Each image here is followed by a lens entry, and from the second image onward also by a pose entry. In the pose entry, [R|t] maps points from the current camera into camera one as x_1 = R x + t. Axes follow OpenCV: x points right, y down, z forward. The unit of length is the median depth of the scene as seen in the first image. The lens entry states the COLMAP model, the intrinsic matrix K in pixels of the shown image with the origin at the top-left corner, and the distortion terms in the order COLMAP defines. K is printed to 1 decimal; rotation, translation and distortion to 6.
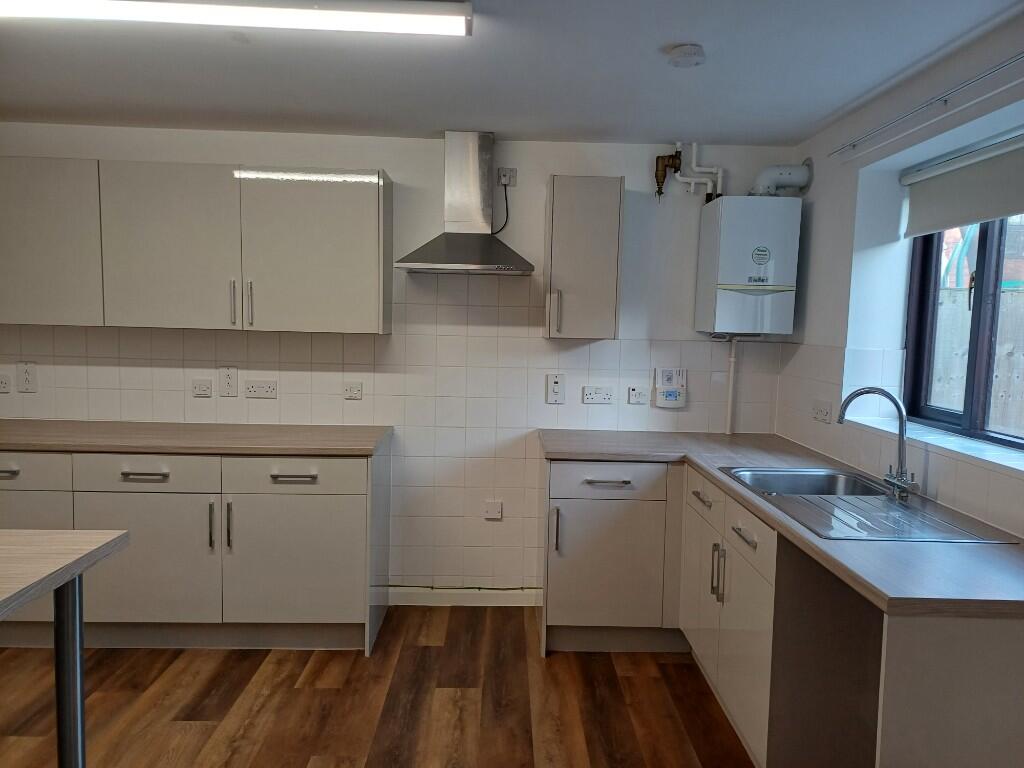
lens RADIAL K [[744.5, 0, 514.7], [0, 744.5, 390.5], [0, 0, 1]] dist [0.067846, -0.046331]
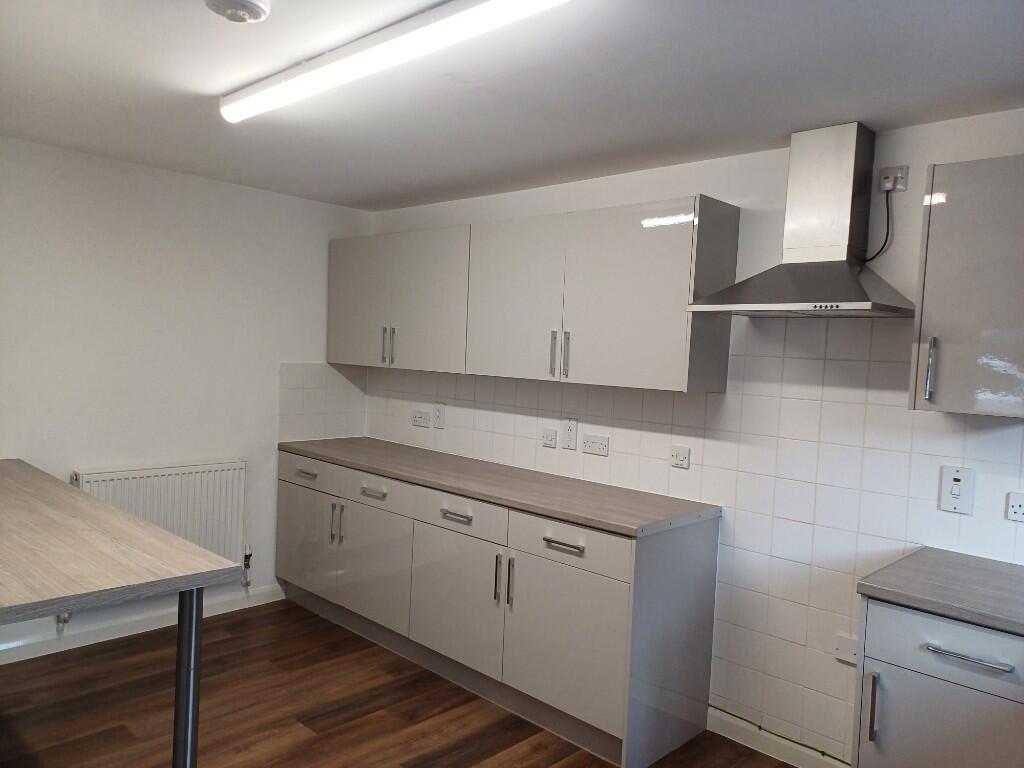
lens RADIAL K [[744.5, 0, 508.7], [0, 744.5, 395.3], [0, 0, 1]] dist [0.067846, -0.046331]
pose [[0.711629, 0.051555, -0.700661, 0.257452], [-0.097545, 0.994895, -0.025866, -0.031387], [0.695750, 0.086753, 0.713026, 0.273504]]
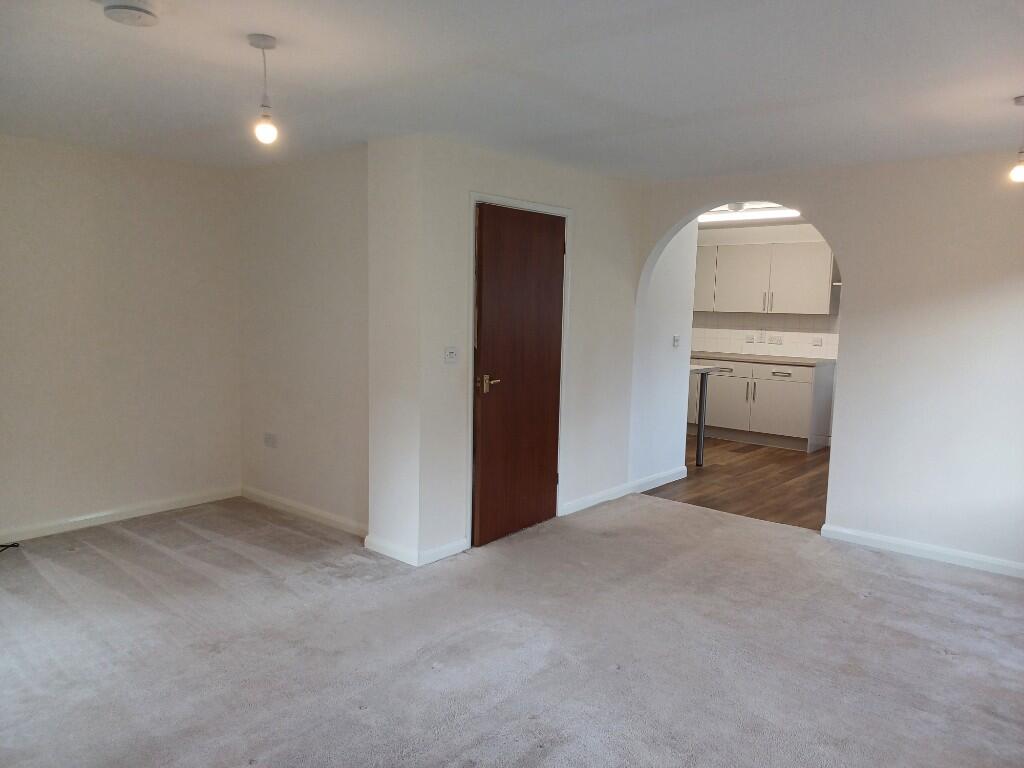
lens RADIAL K [[744.5, 0, 509.4], [0, 744.5, 386.3], [0, 0, 1]] dist [0.067846, -0.046331]
pose [[0.741254, 0.072590, -0.667288, 0.624025], [-0.066958, 0.997173, 0.034096, 0.122539], [0.667877, 0.019406, 0.744019, -1.285894]]
